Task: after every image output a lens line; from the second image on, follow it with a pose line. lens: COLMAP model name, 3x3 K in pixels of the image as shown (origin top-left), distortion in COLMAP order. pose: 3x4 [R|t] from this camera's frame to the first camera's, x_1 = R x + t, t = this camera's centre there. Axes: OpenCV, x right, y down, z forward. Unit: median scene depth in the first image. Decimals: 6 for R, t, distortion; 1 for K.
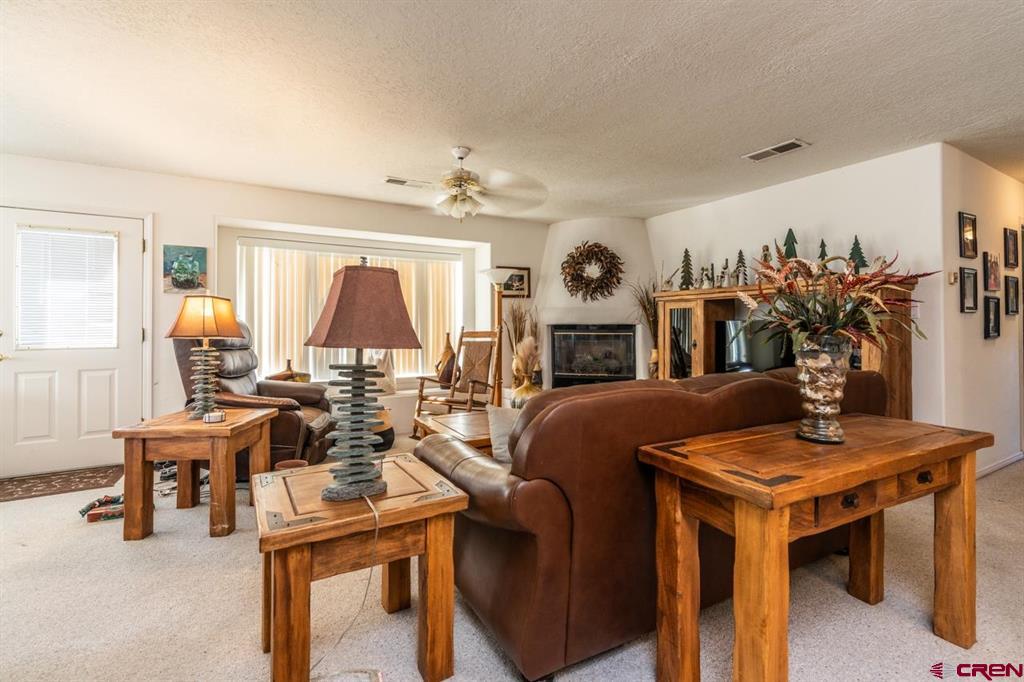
lens RADIAL K [[478.7, 0, 516.0], [0, 478.7, 332.7], [0, 0, 1]] dist [0.001165, 0.001904]
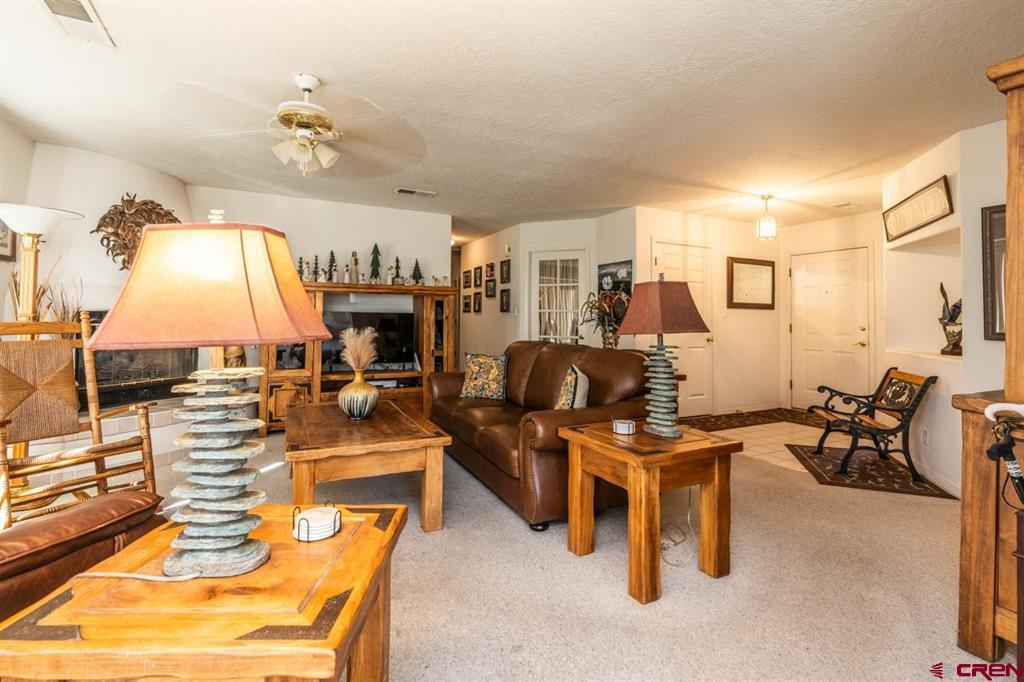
lens RADIAL K [[478.7, 0, 510.7], [0, 478.7, 307.0], [0, 0, 1]] dist [0.001165, 0.001904]
pose [[0.070127, 0.028907, 0.997119, -0.535020], [-0.001460, 0.999582, -0.028876, -0.004352], [-0.997537, 0.000570, 0.070140, 0.408184]]
